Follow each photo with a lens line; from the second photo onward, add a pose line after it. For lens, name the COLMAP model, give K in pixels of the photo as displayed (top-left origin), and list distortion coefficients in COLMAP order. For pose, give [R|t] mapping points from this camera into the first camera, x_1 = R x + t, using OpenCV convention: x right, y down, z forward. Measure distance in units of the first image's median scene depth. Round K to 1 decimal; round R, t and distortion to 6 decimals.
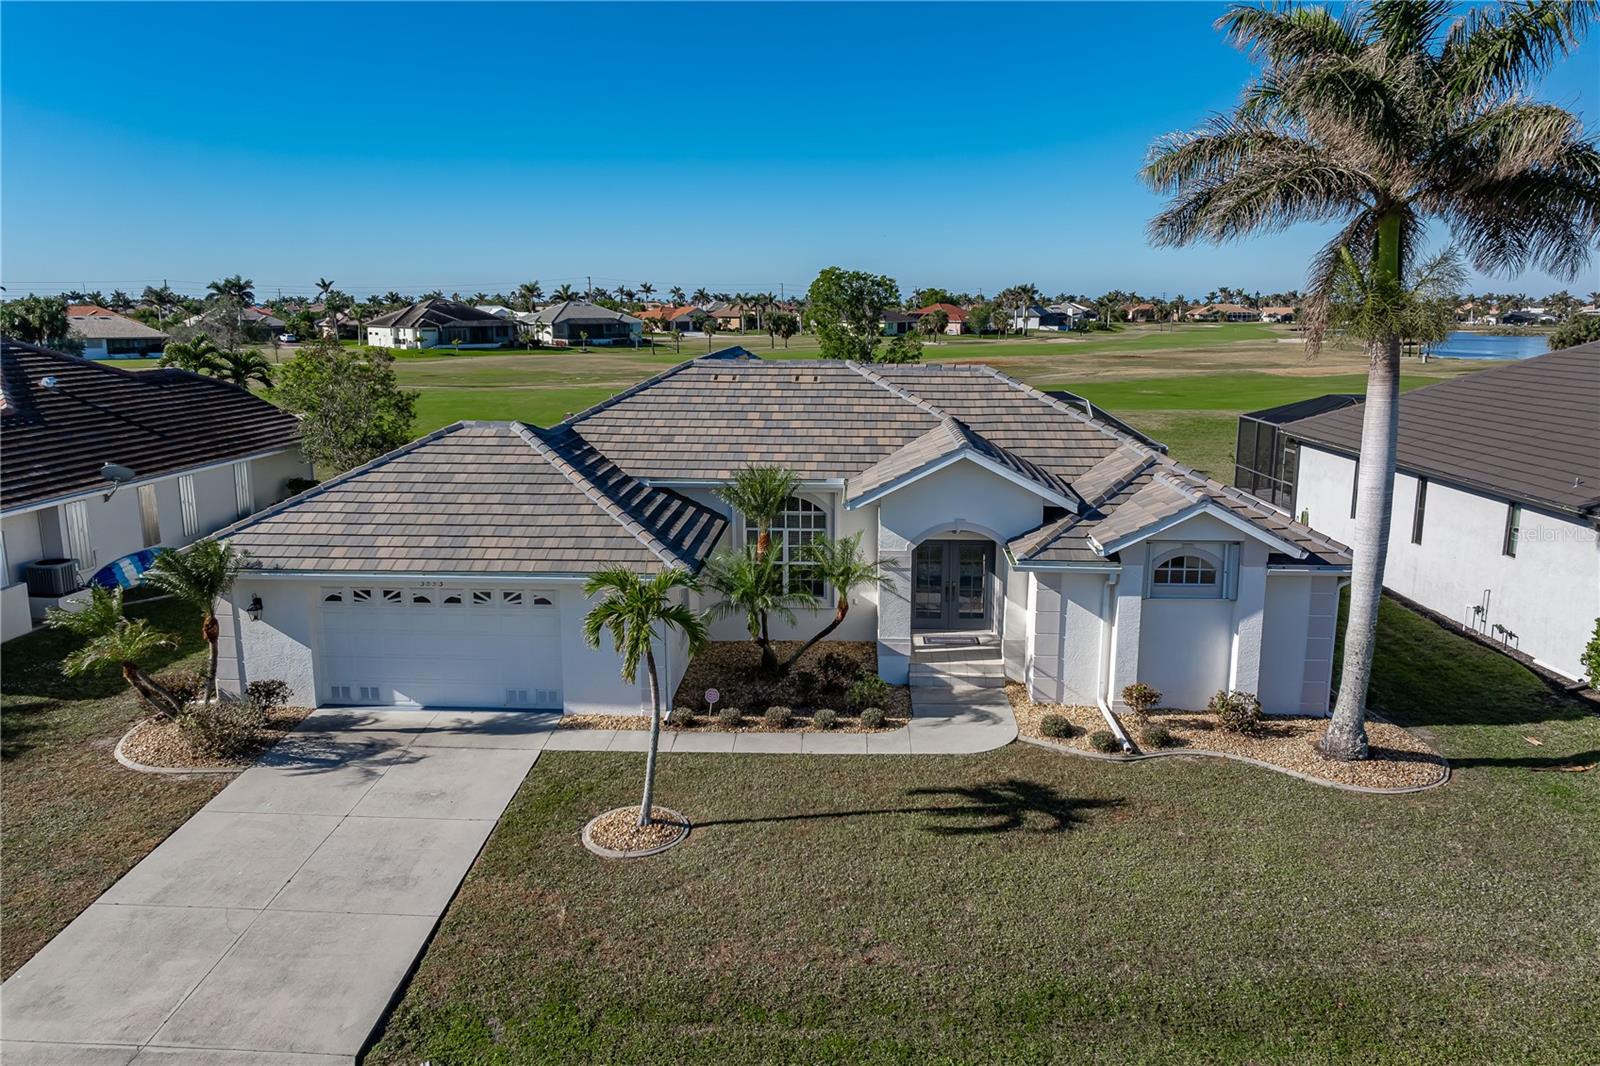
lens RADIAL K [[1130.7, 0, 800.0], [0, 1130.7, 533.0], [0, 0, 1]] dist [-0.023837, 0.001774]
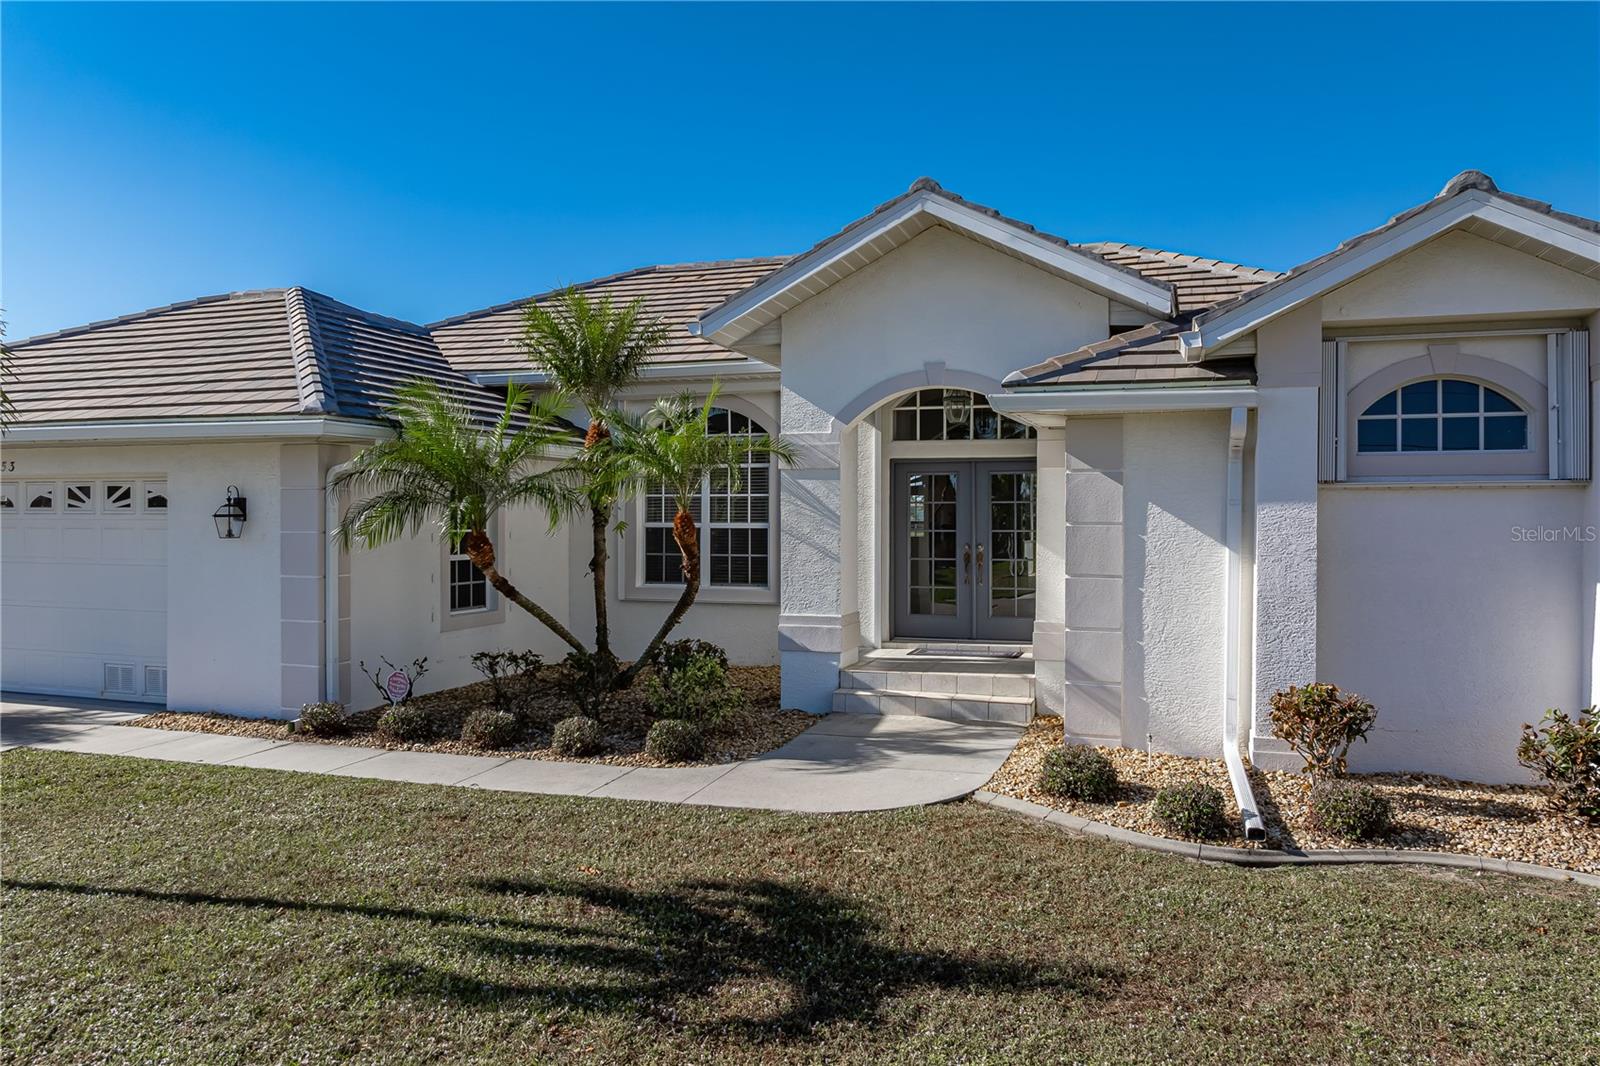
lens RADIAL K [[1127.3, 0, 802.5], [0, 1127.3, 538.4], [0, 0, 1]] dist [-0.027226, 0.003509]
pose [[0.961645, 0.007408, -0.274198, 0.233718], [-0.057242, 0.983046, -0.174194, 0.158855], [0.268259, 0.183208, 0.945765, 0.574067]]
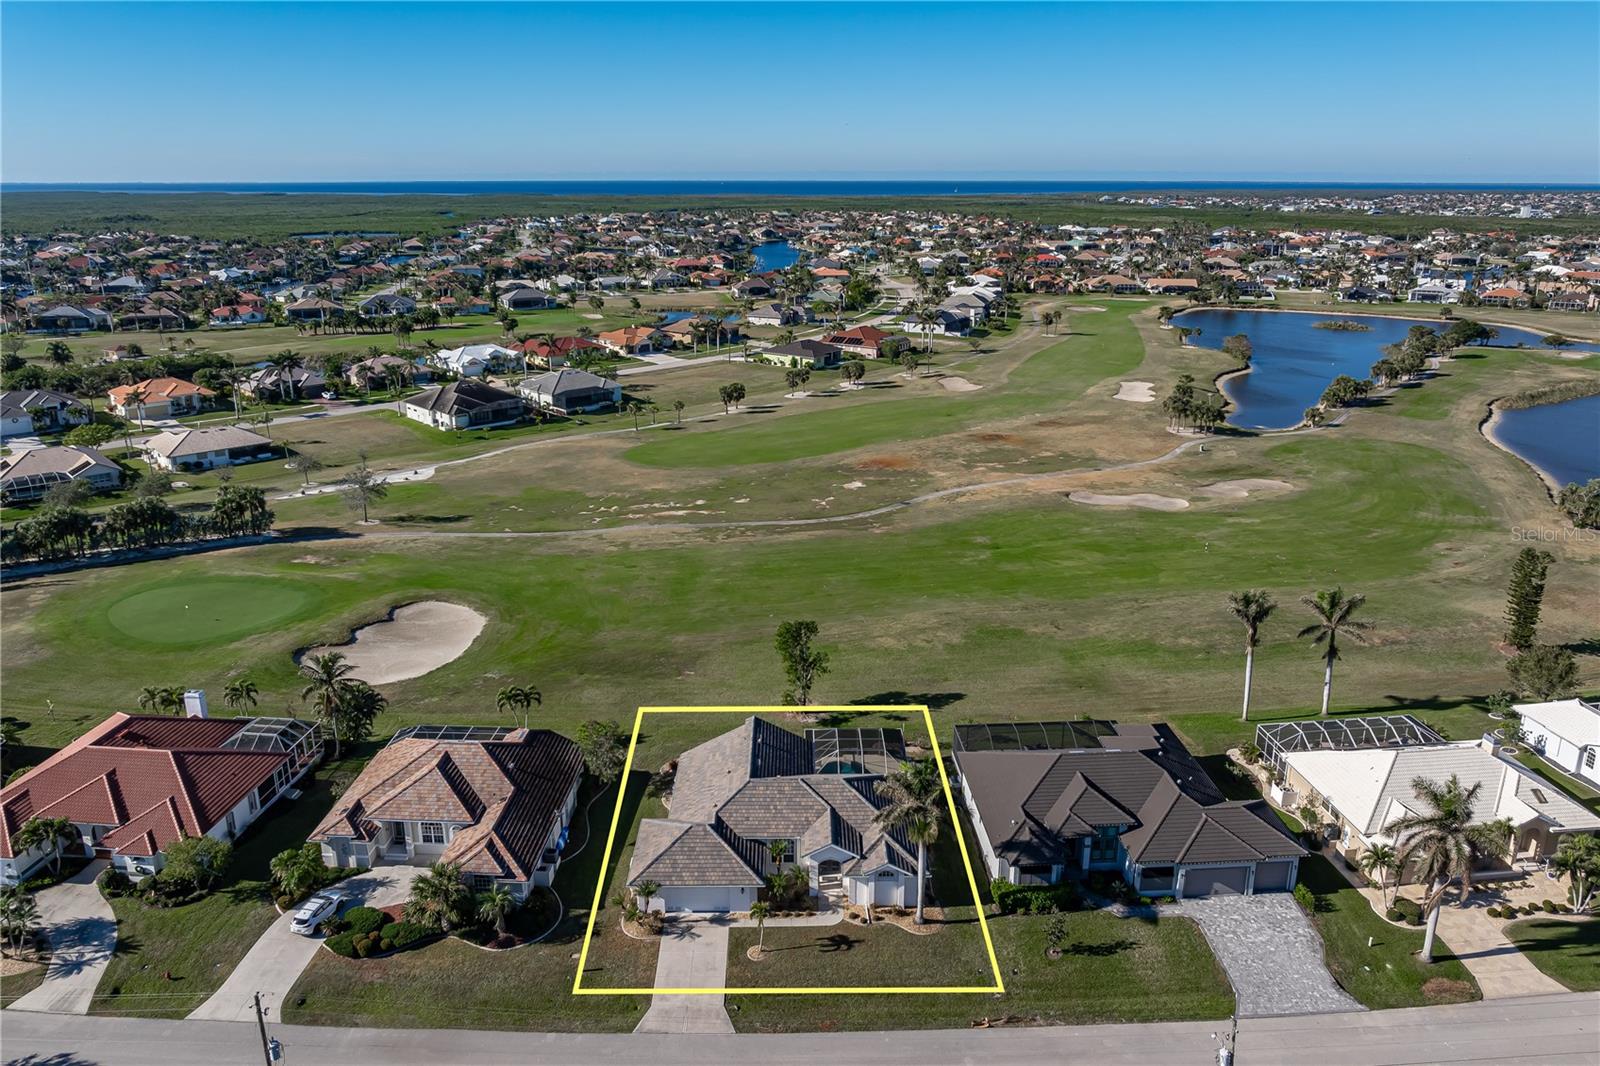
lens RADIAL K [[1127.3, 0, 802.5], [0, 1127.3, 538.4], [0, 0, 1]] dist [-0.027226, 0.003509]
pose [[0.998026, -0.018816, 0.059909, -0.170765], [0.011886, 0.993410, 0.113993, -1.613520], [-0.061659, -0.113056, 0.991674, -2.811038]]
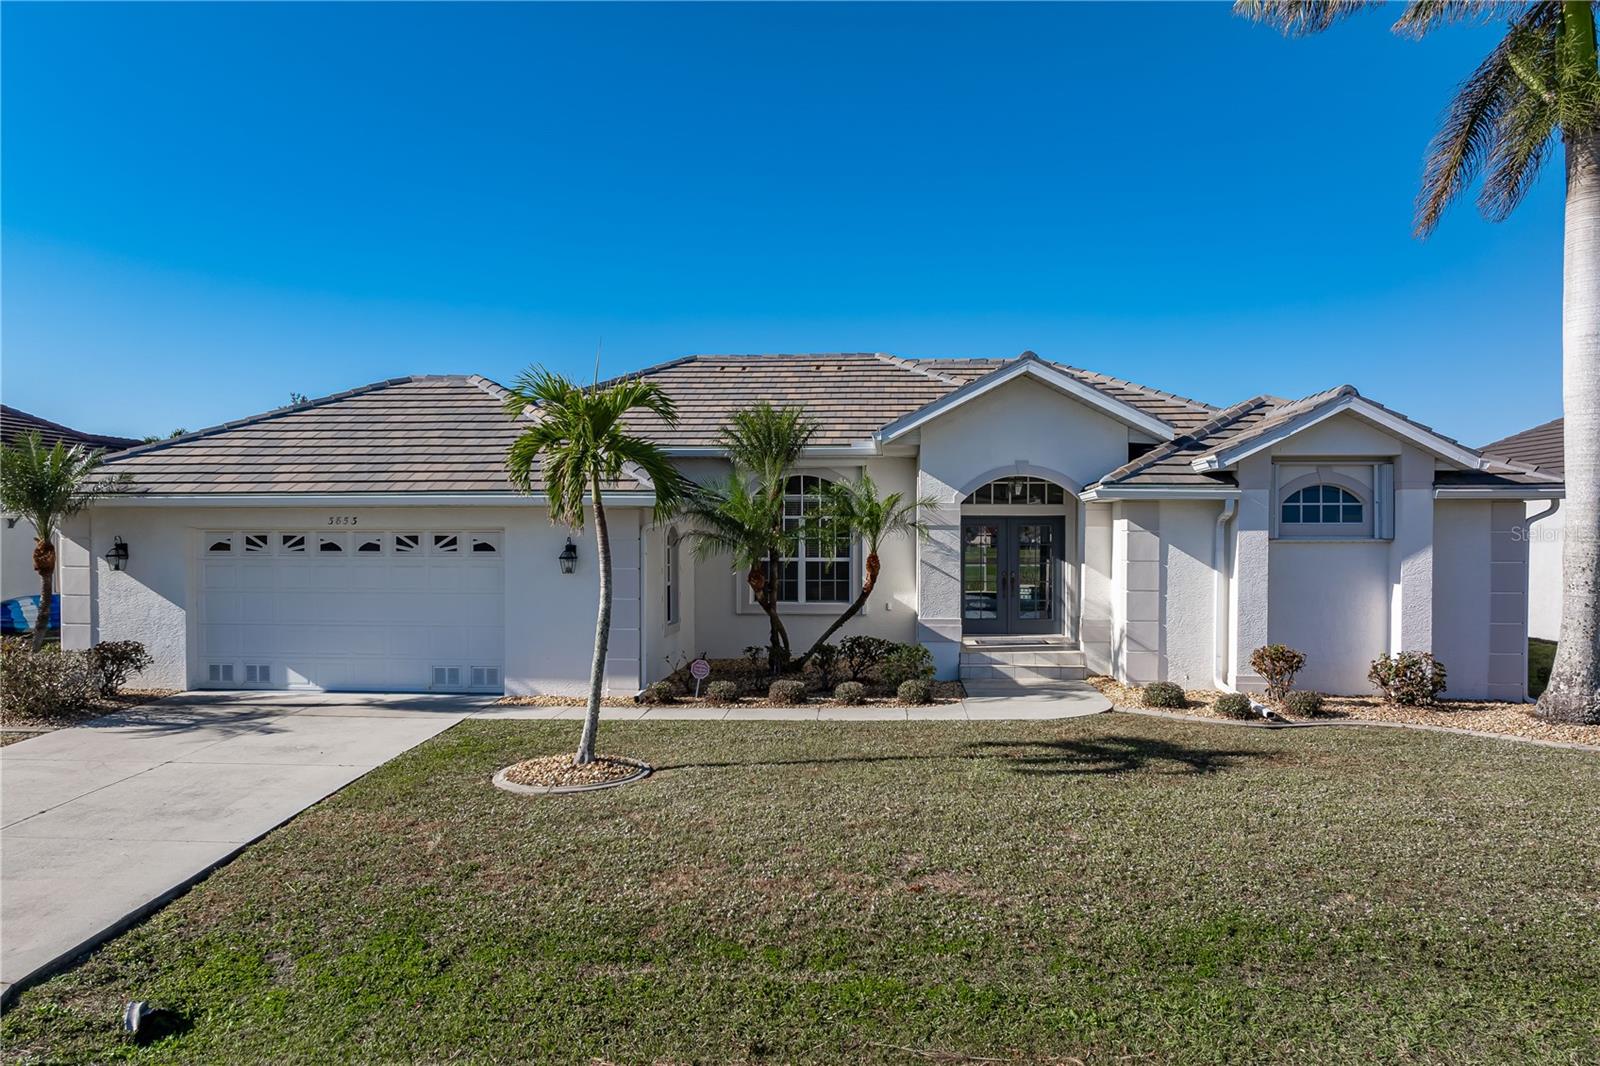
lens RADIAL K [[1133.9, 0, 802.0], [0, 1133.9, 575.3], [0, 0, 1]] dist [-0.022524, 0.004308]
pose [[0.999696, 0.001159, -0.024613, 0.008877], [-0.005282, 0.985753, -0.168119, 0.211837], [0.024068, 0.168198, 0.985459, 0.248217]]
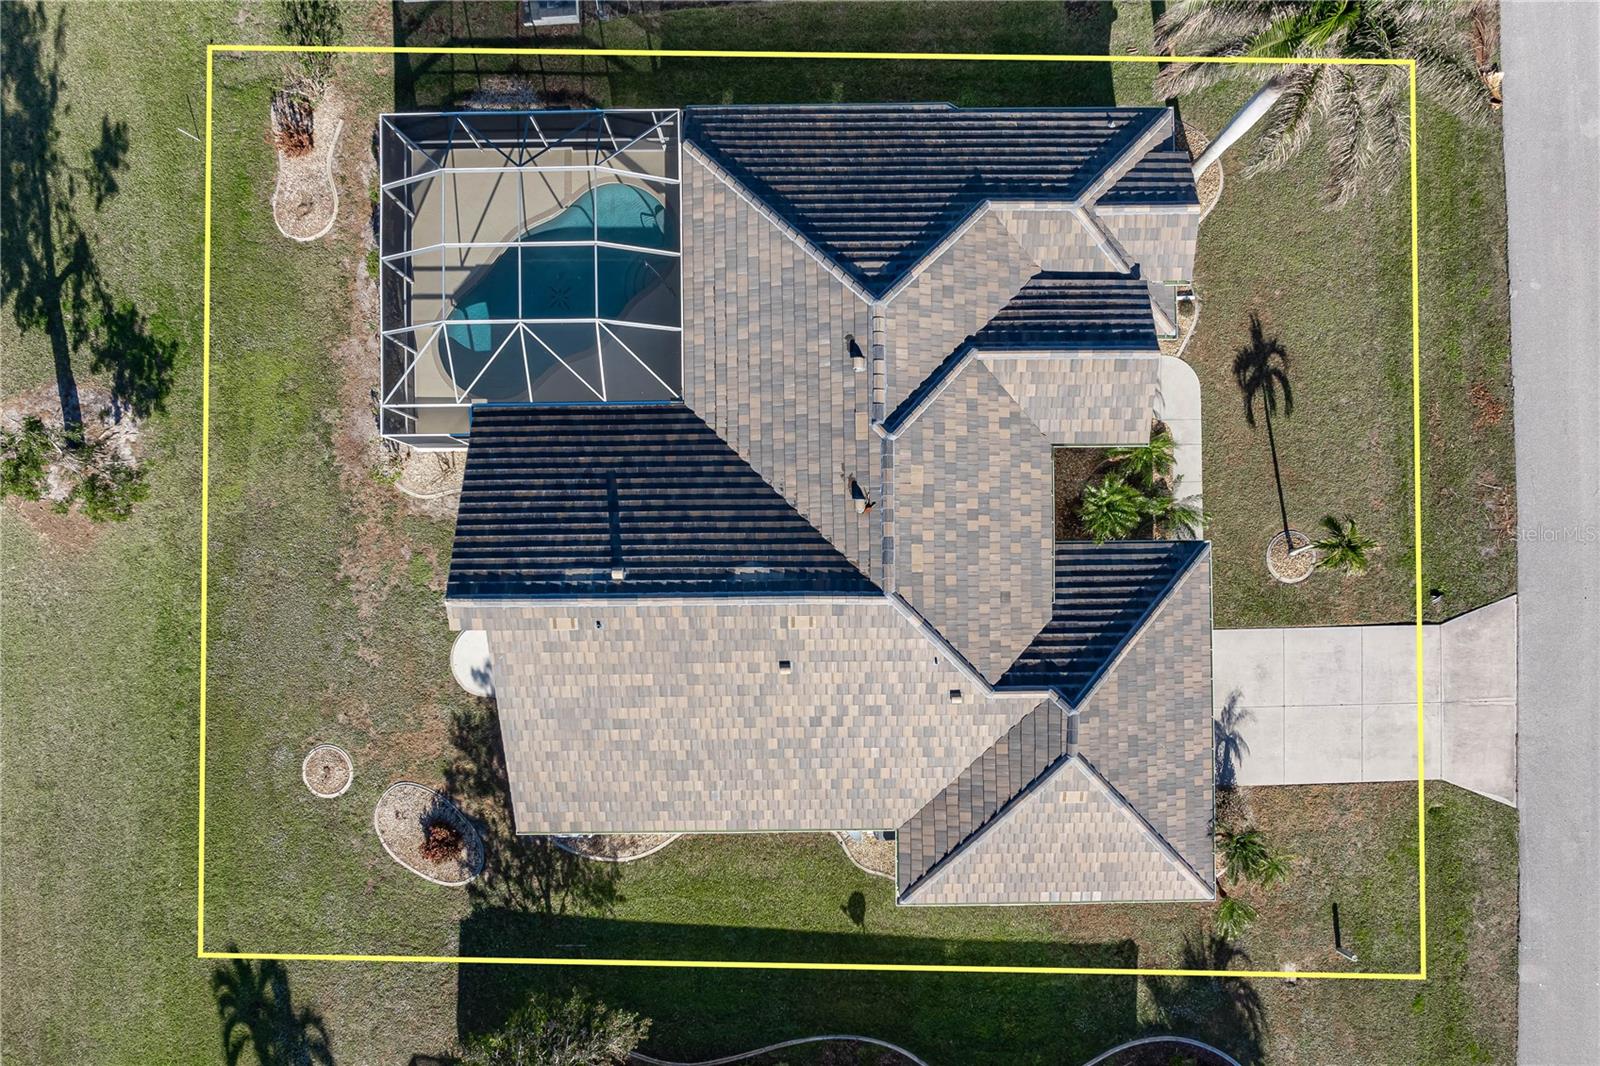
lens RADIAL K [[1127.3, 0, 802.5], [0, 1127.3, 538.4], [0, 0, 1]] dist [-0.027226, 0.003509]
pose [[-0.065832, -0.997043, 0.039651, -0.108767], [0.160888, 0.028611, 0.986558, -1.542404], [-0.984775, 0.071326, 0.158528, 1.267165]]
